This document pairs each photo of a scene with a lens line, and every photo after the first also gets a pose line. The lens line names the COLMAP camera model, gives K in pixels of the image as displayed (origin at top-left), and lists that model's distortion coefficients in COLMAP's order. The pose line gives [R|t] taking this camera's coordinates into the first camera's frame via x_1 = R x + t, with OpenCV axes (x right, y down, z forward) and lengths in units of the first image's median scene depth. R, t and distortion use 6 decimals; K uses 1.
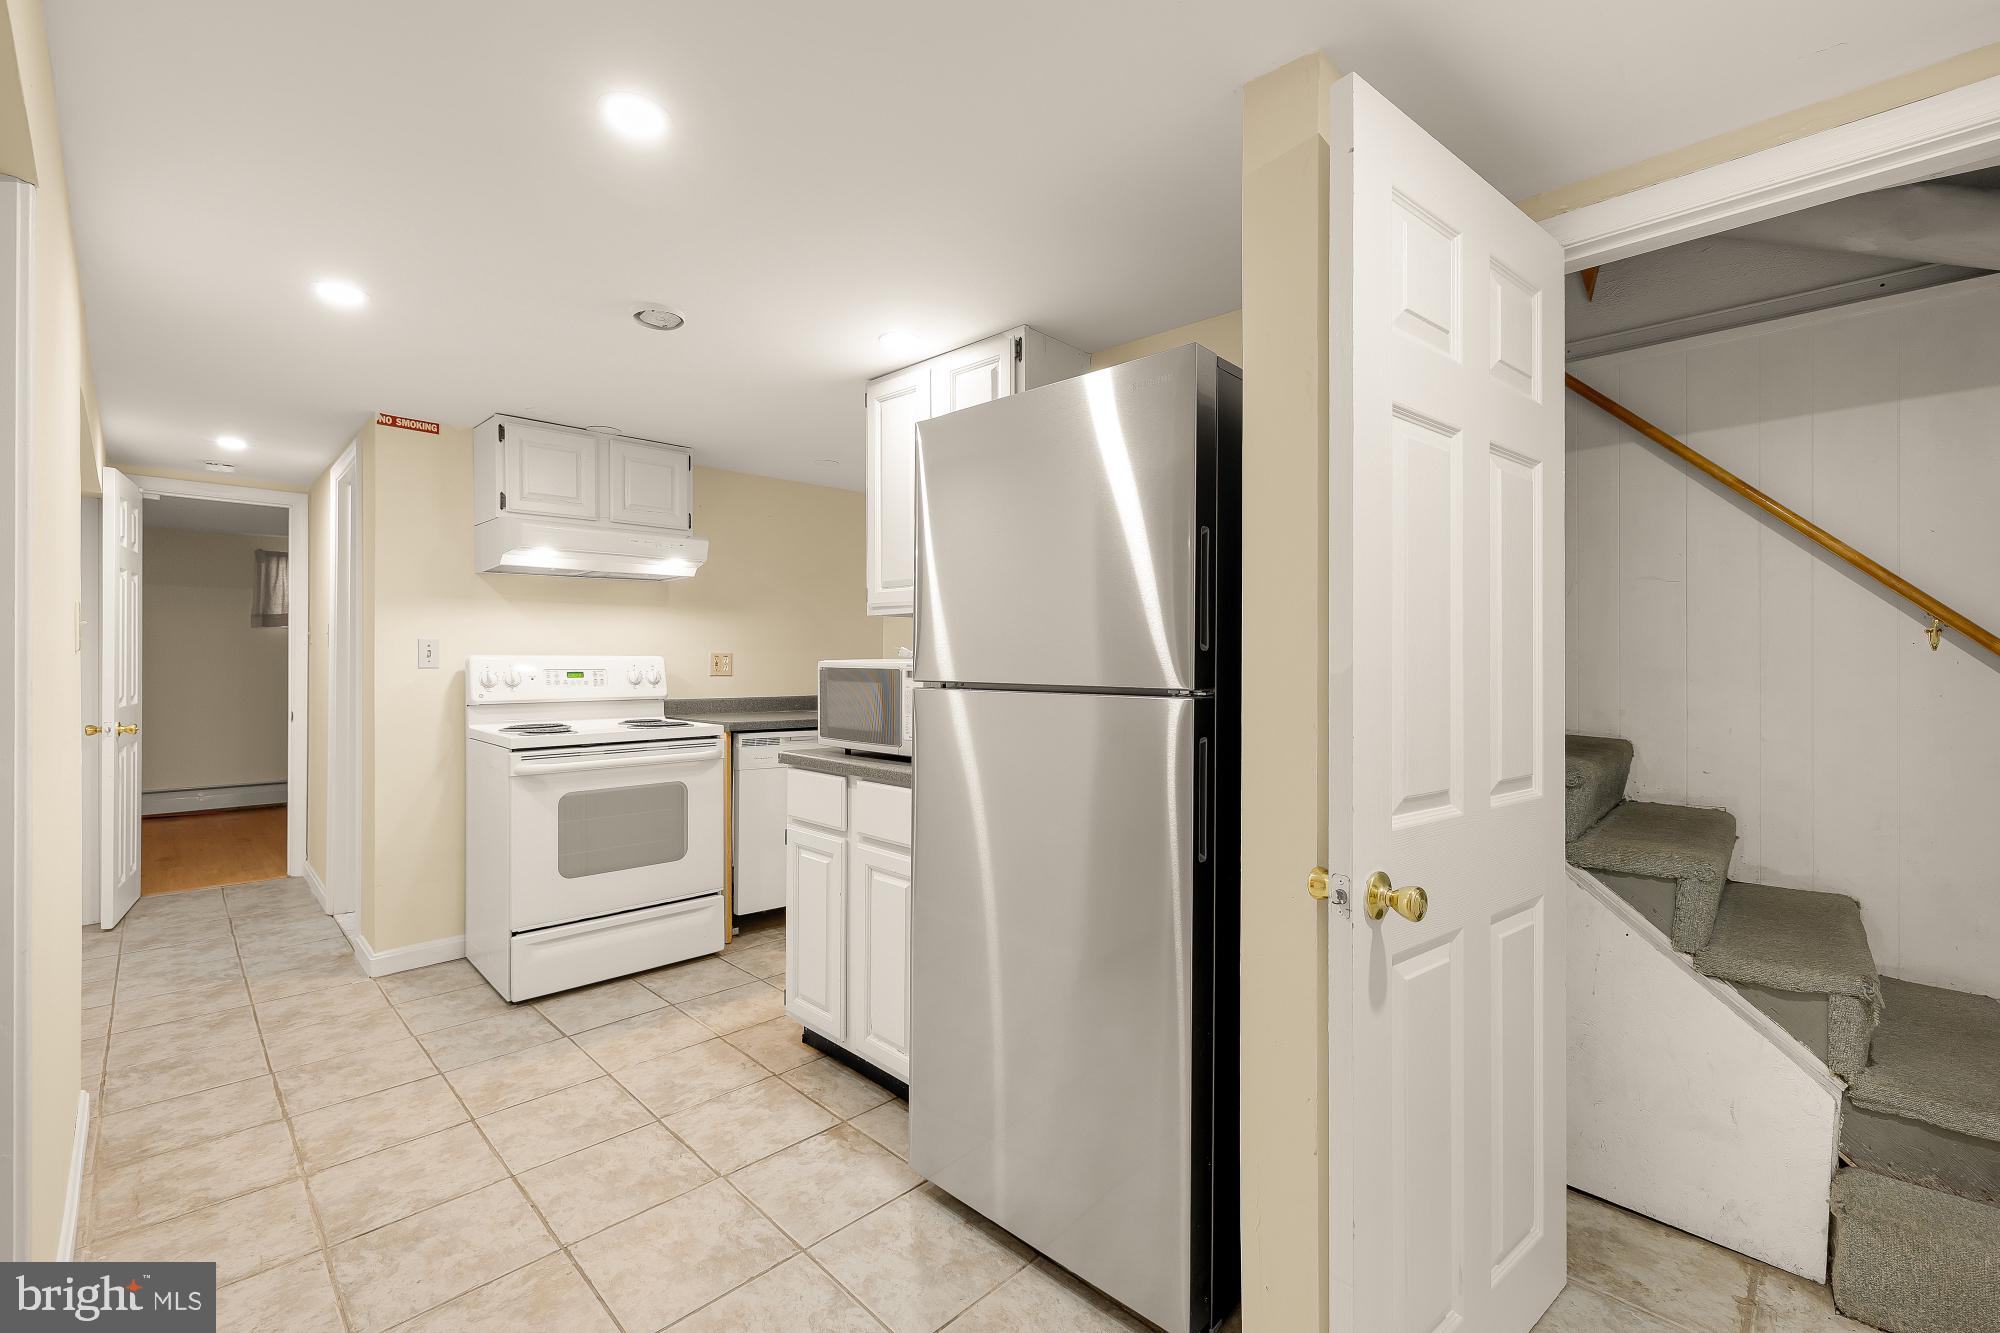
lens RADIAL K [[837.8, 0, 988.5], [0, 837.8, 665.4], [0, 0, 1]] dist [-0.000815, 0.000176]
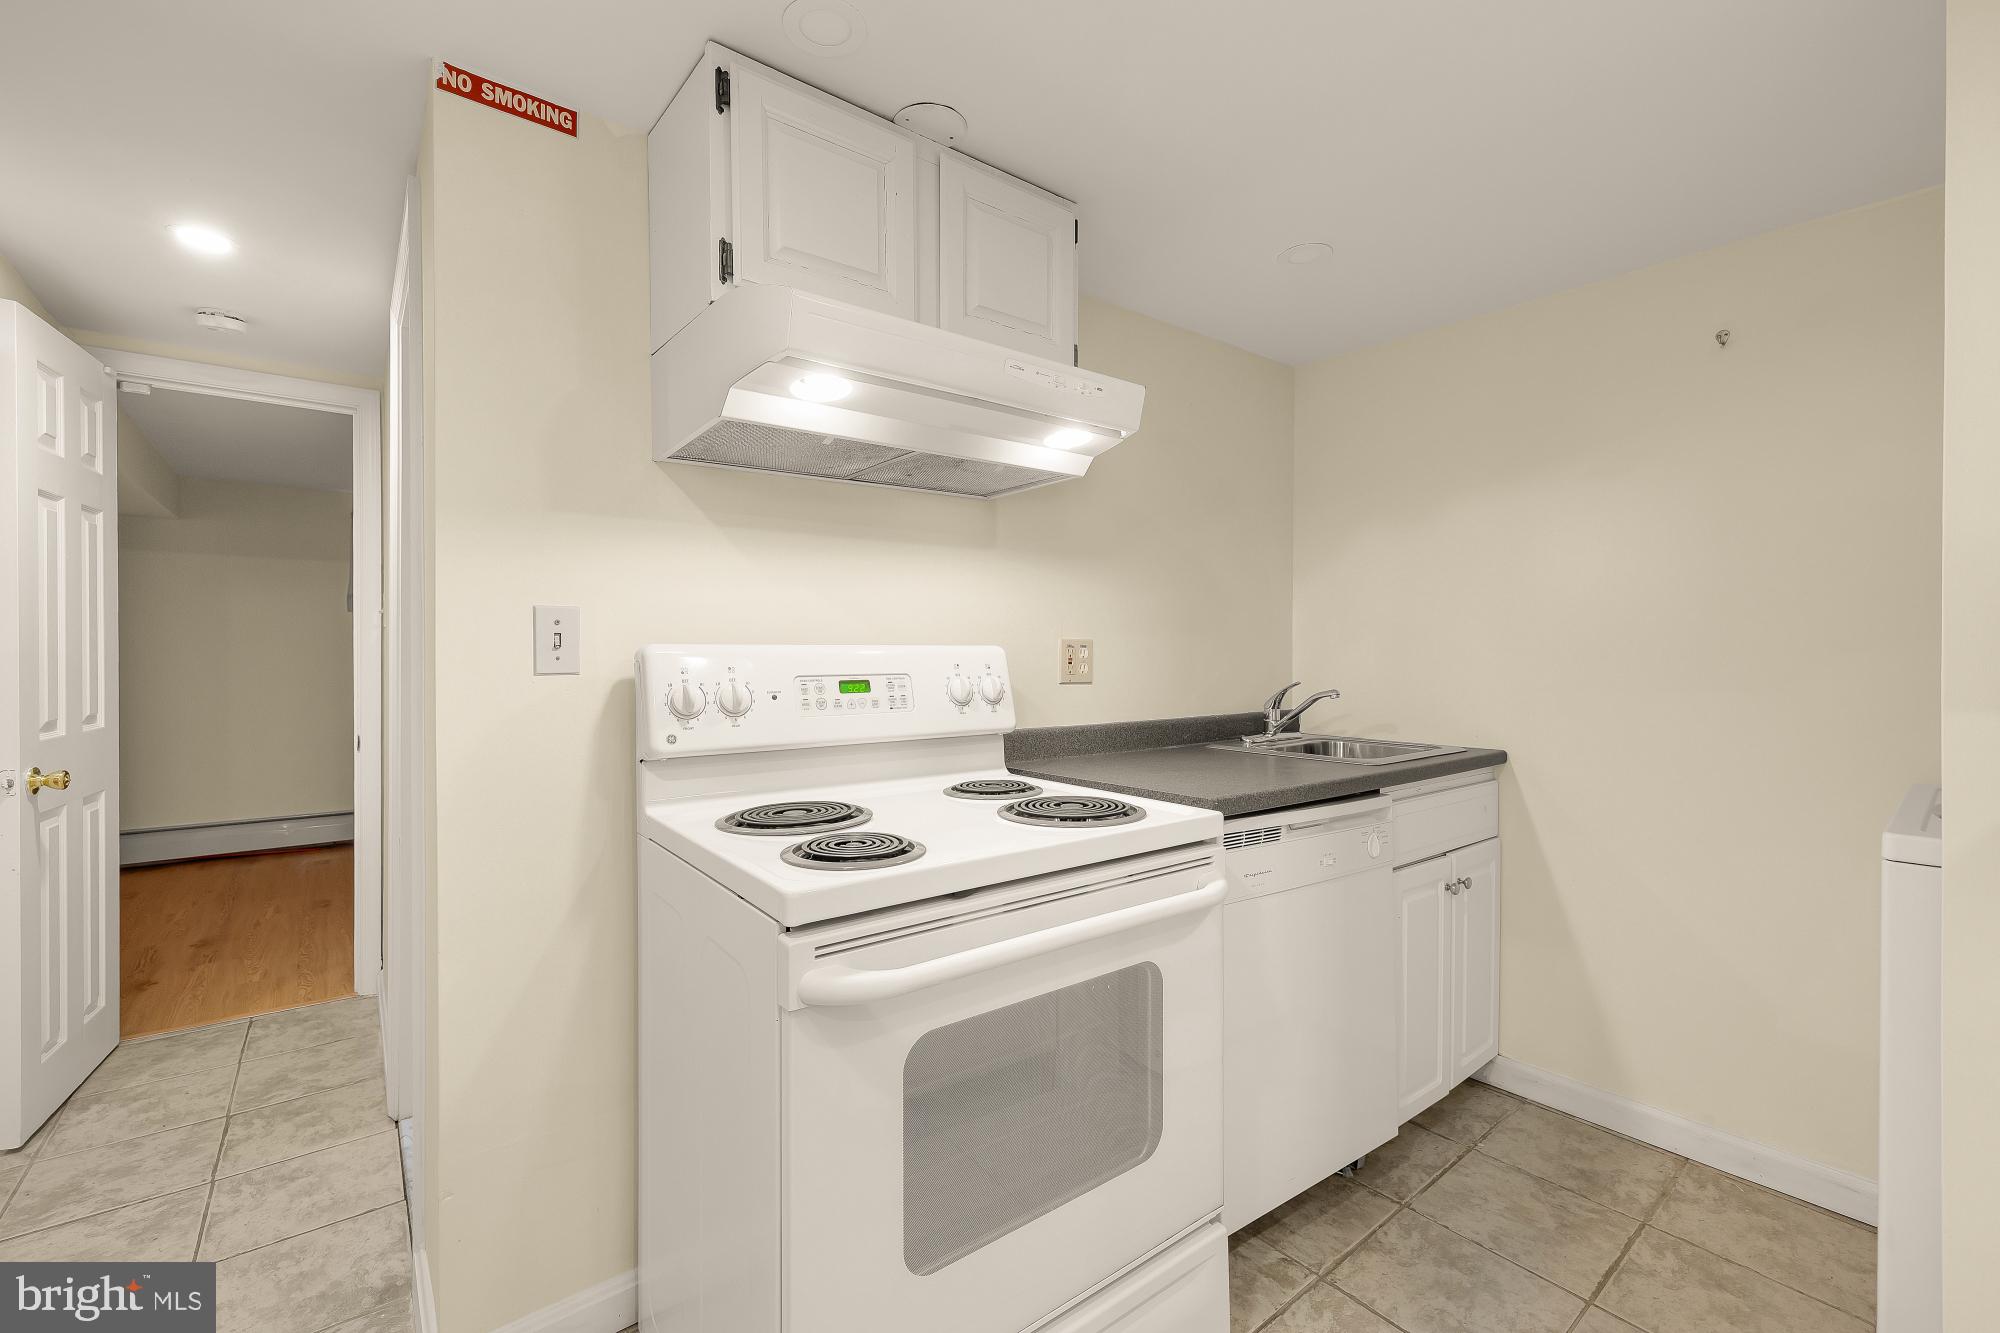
lens RADIAL K [[837.8, 0, 988.5], [0, 837.8, 665.4], [0, 0, 1]] dist [-0.000815, 0.000176]
pose [[0.993113, 0.000461, -0.117163, -0.390157], [0.000823, 0.999940, 0.010915, -0.005845], [0.117161, -0.010937, 0.993053, 0.586774]]
